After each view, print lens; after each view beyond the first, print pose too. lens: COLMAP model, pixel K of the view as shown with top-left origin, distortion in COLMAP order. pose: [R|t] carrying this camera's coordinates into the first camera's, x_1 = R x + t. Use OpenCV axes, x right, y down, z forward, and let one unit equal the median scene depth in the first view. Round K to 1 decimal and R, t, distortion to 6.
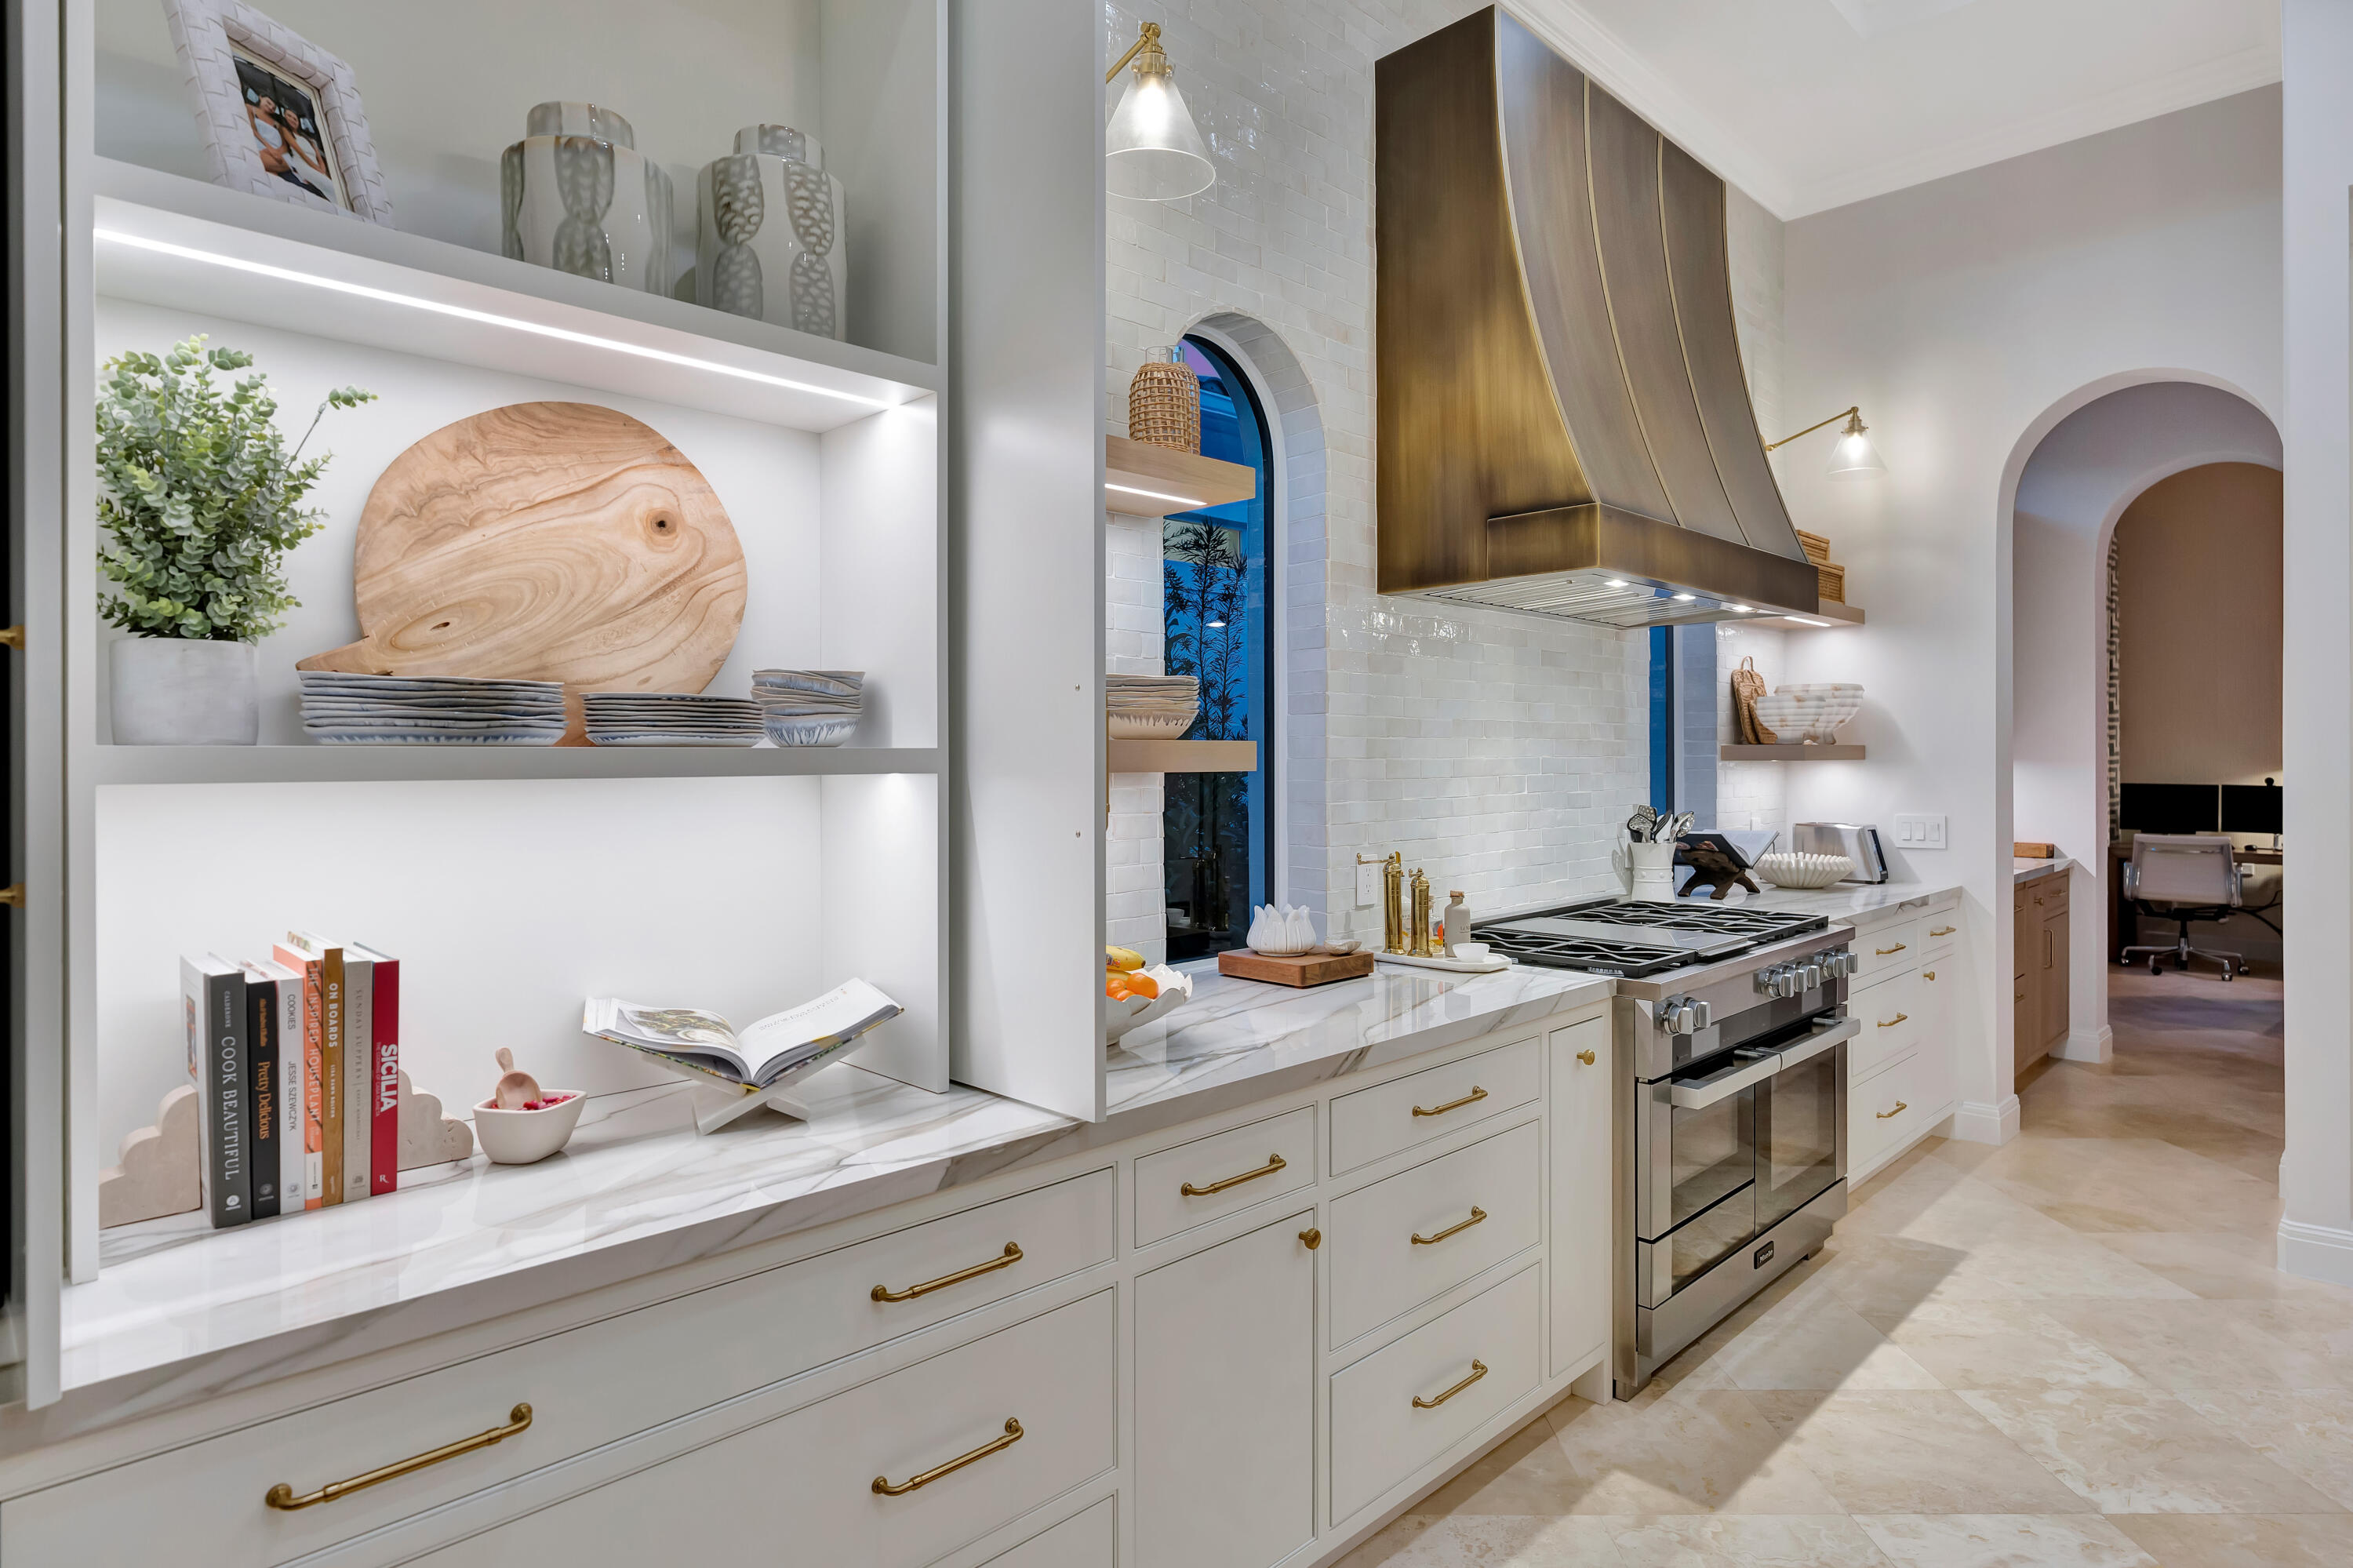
lens RADIAL K [[1294.0, 0, 1172.7], [0, 1294.0, 770.5], [0, 0, 1]] dist [0.001443, 0.000369]
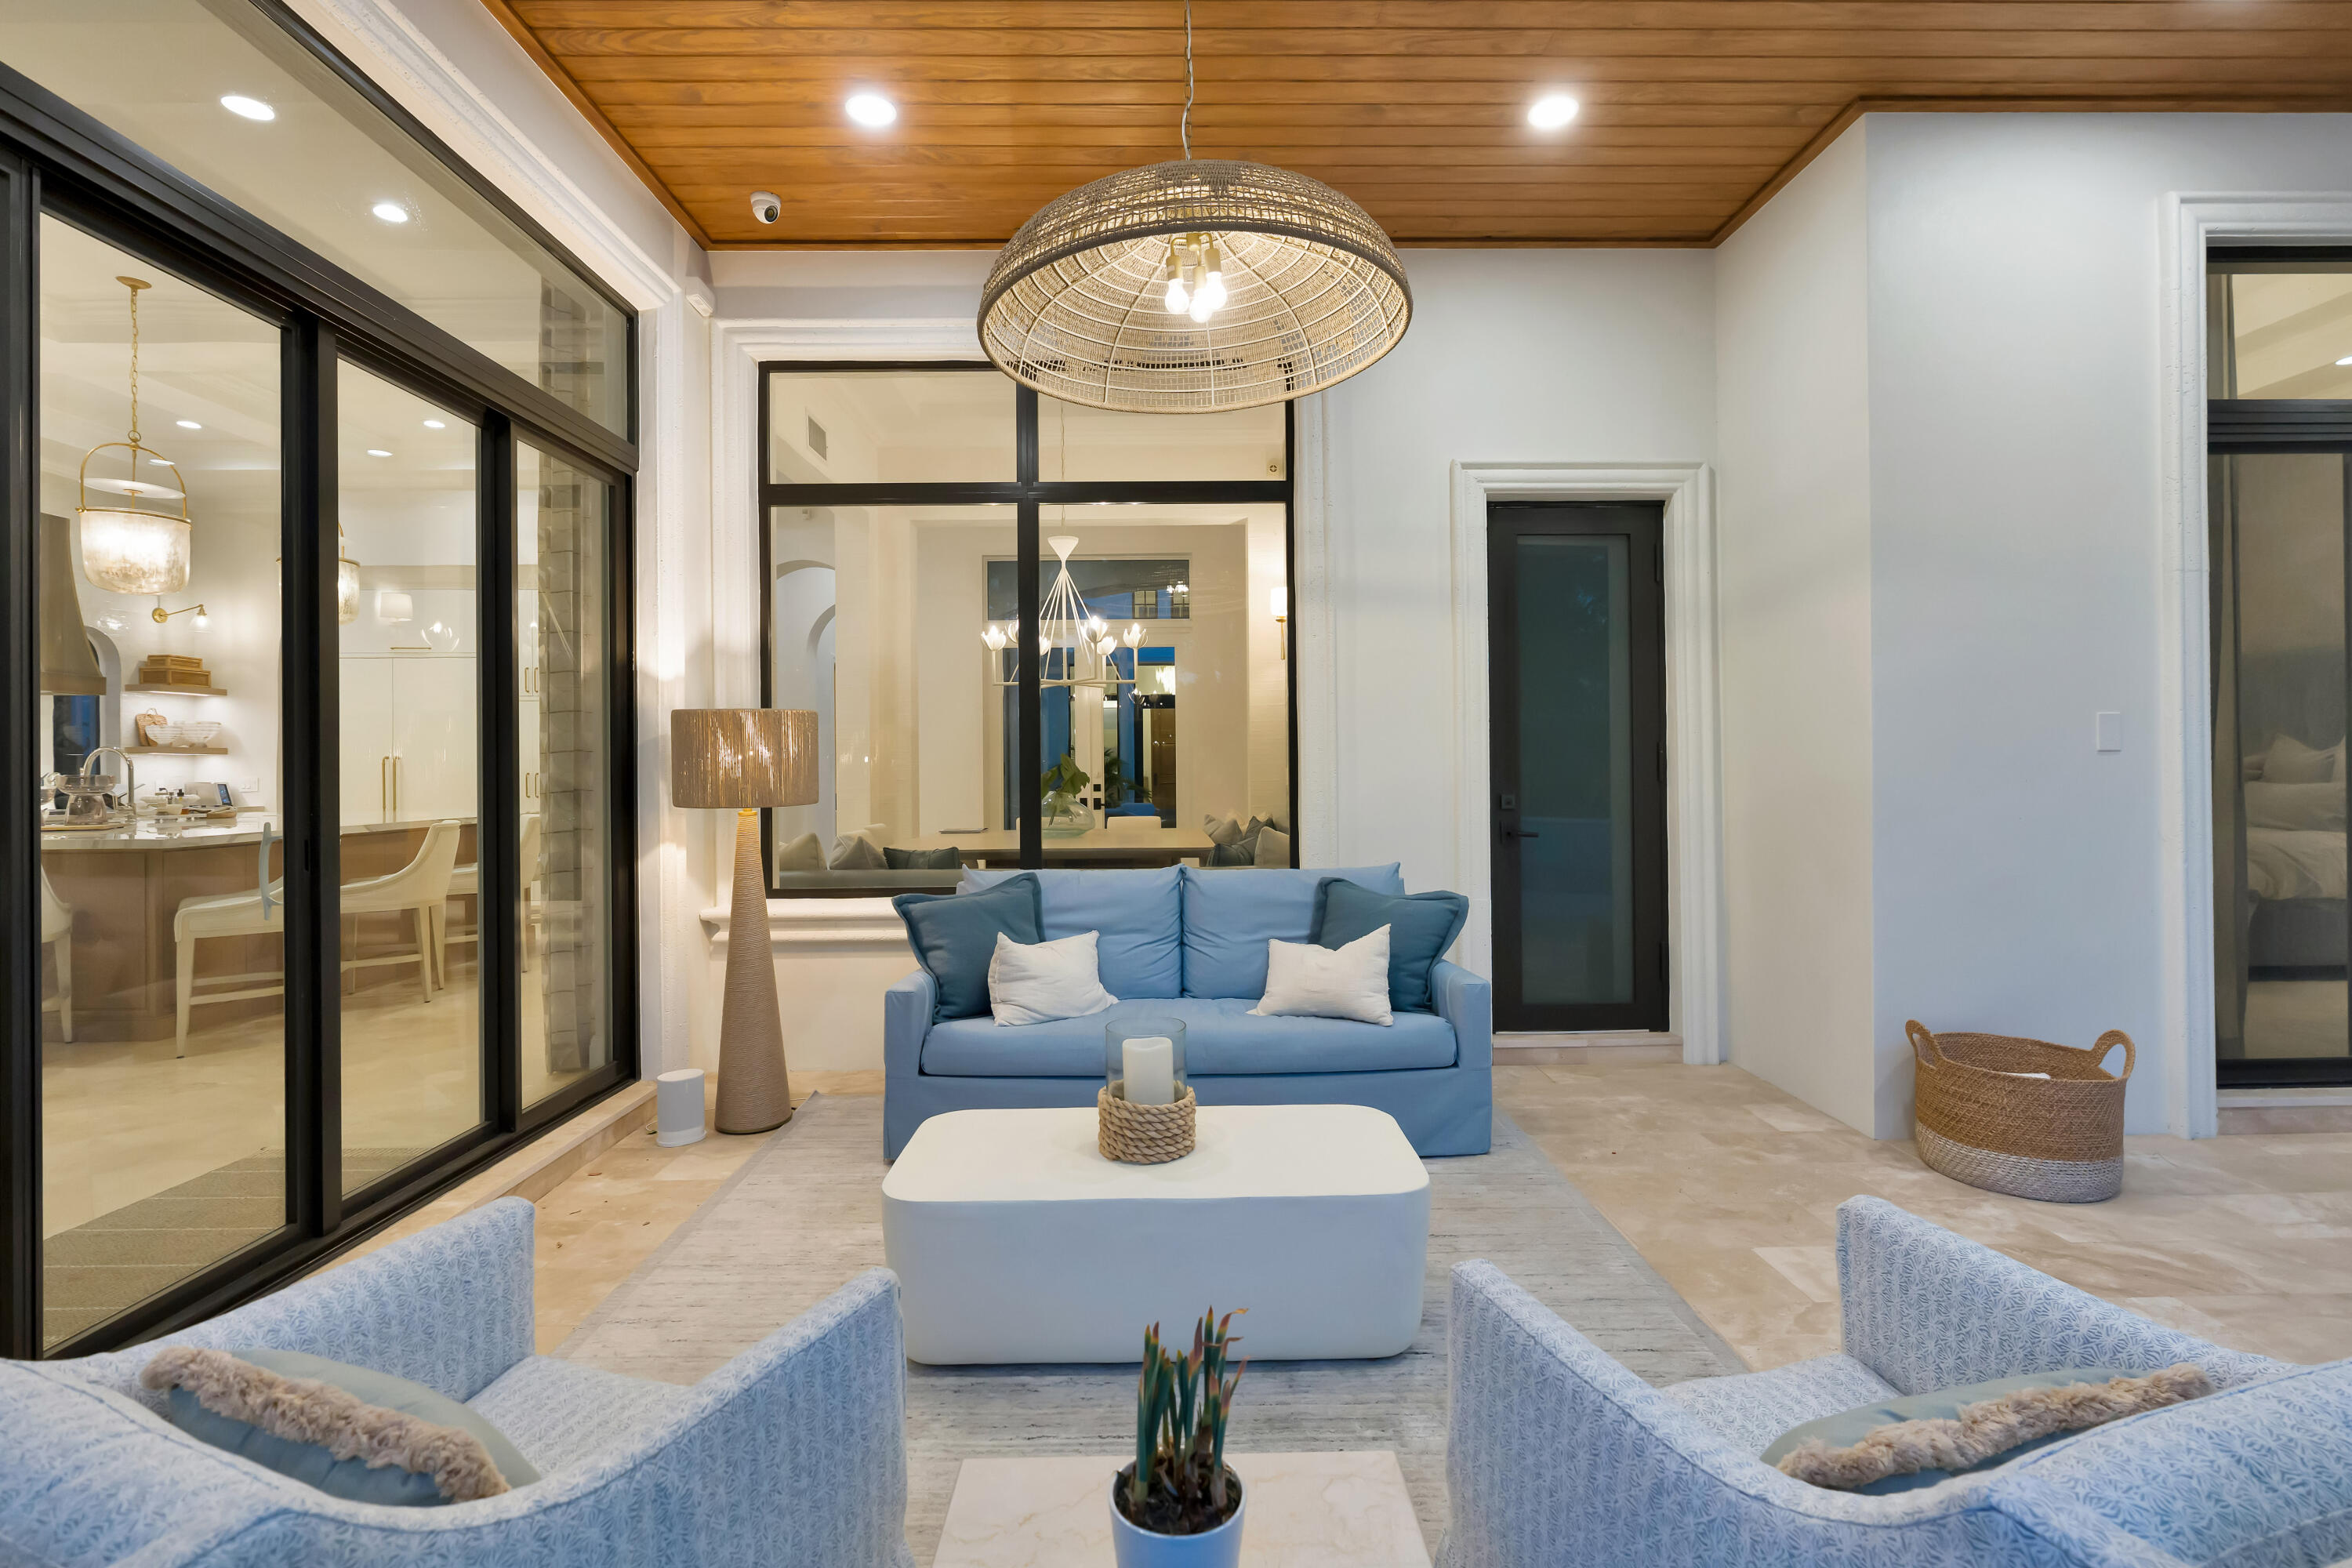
lens RADIAL K [[1089.5, 0, 1181.7], [0, 1089.5, 766.8], [0, 0, 1]] dist [-0.004833, 0.000536]
pose [[0.691693, 0.000621, 0.722191, 0.830587], [0.012210, 0.999847, -0.012555, 0.152274], [-0.722088, 0.017502, 0.691580, -4.073587]]
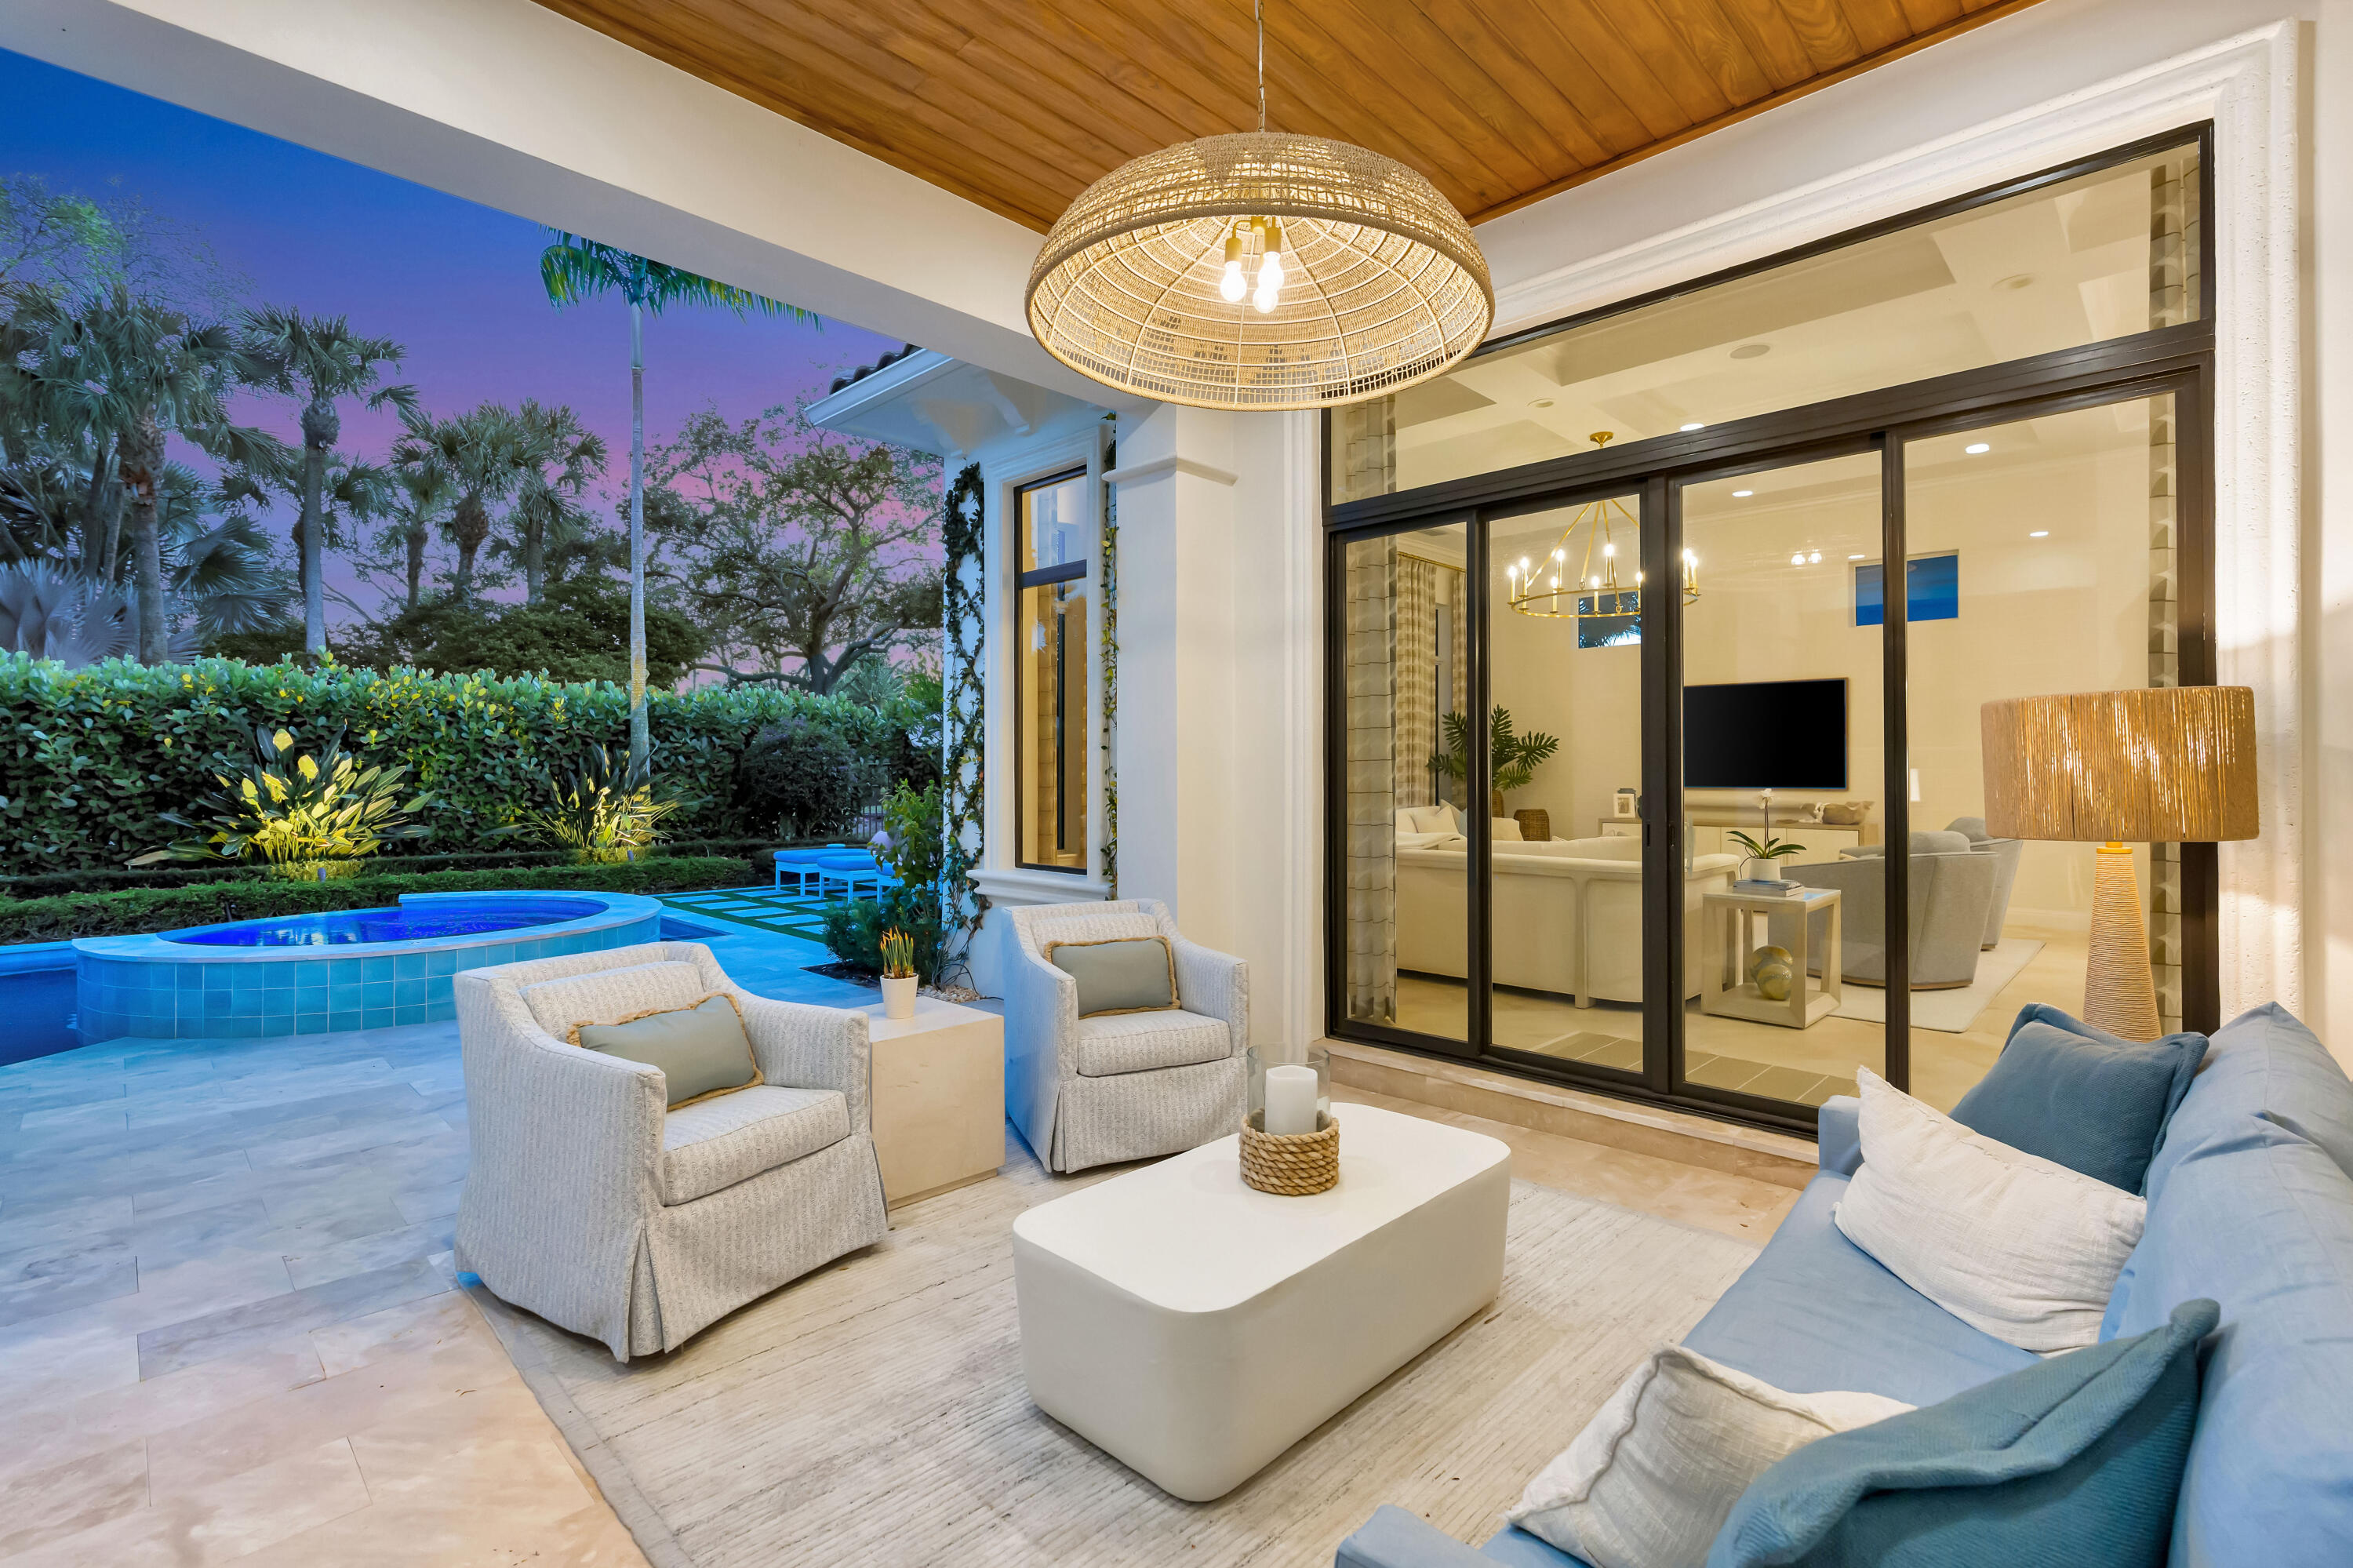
lens RADIAL K [[1062.6, 0, 1168.3], [0, 1062.6, 759.5], [0, 0, 1]] dist [-0.002467, 0.000341]
pose [[0.006312, -0.005071, -0.999967, 3.252350], [-0.008860, 0.999948, -0.005127, 0.104222], [0.999941, 0.008892, 0.006266, -3.190848]]
